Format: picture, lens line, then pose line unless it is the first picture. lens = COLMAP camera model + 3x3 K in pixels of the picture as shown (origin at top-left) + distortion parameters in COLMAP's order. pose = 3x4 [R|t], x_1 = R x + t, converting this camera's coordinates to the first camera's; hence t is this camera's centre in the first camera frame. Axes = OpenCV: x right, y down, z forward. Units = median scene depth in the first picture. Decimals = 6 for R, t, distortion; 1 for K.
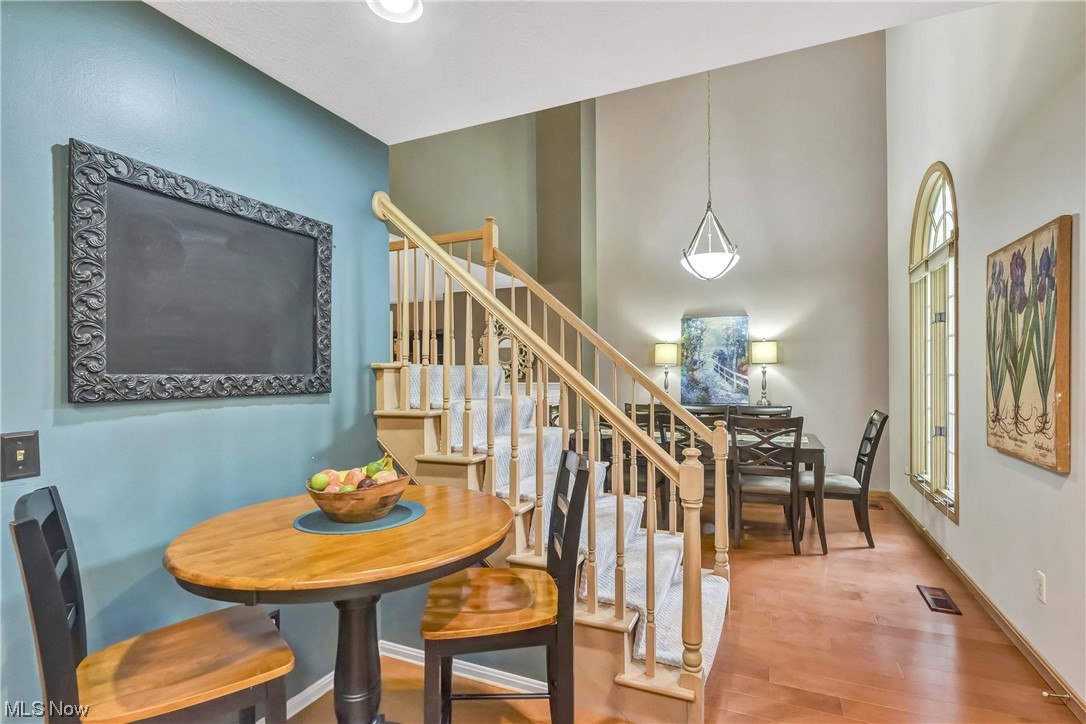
lens RADIAL K [[516.1, 0, 557.8], [0, 516.1, 376.8], [0, 0, 1]] dist [0.000050, -0.000298]
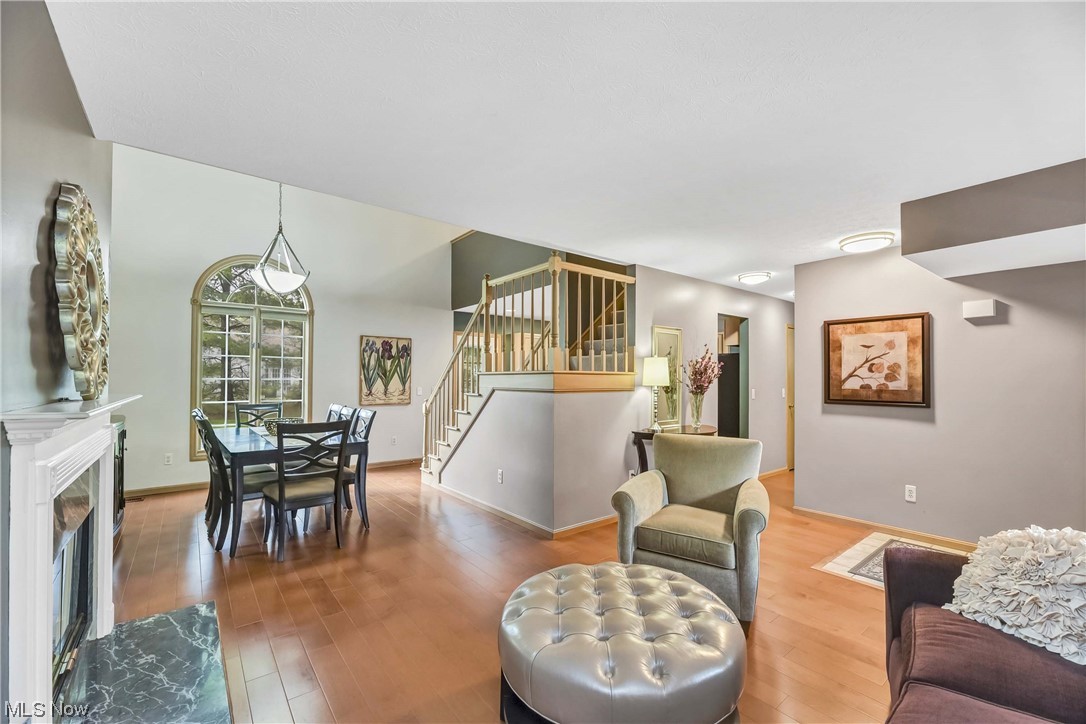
lens RADIAL K [[442.7, 0, 532.6], [0, 442.7, 370.1], [0, 0, 1]] dist [-0.000751, -0.001370]
pose [[-0.871999, 0.013186, 0.489330, -1.112908], [0.004439, 0.999809, -0.019032, -0.002800], [-0.489487, -0.014424, -0.871891, 2.642886]]
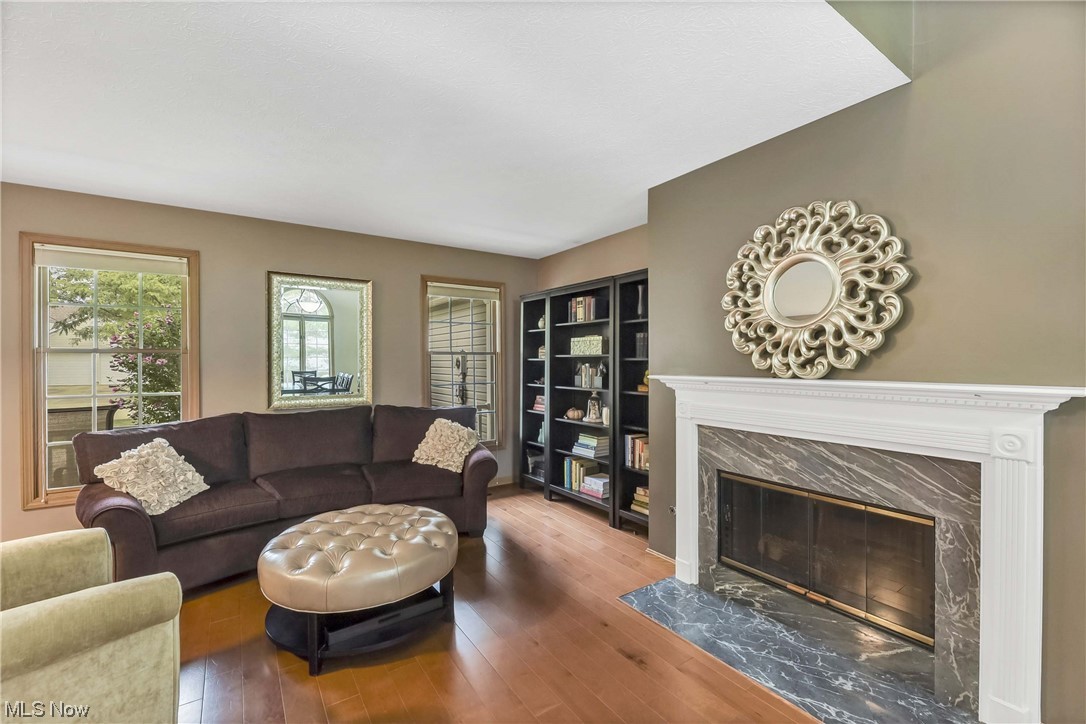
lens RADIAL K [[457.0, 0, 544.0], [0, 457.0, 360.7], [0, 0, 1]] dist [-0.001656, -0.000032]
pose [[0.845351, 0.004752, -0.534191, -0.193806], [-0.005950, 0.999982, -0.000521, -0.002394], [0.534179, 0.003619, 0.845364, 1.504975]]
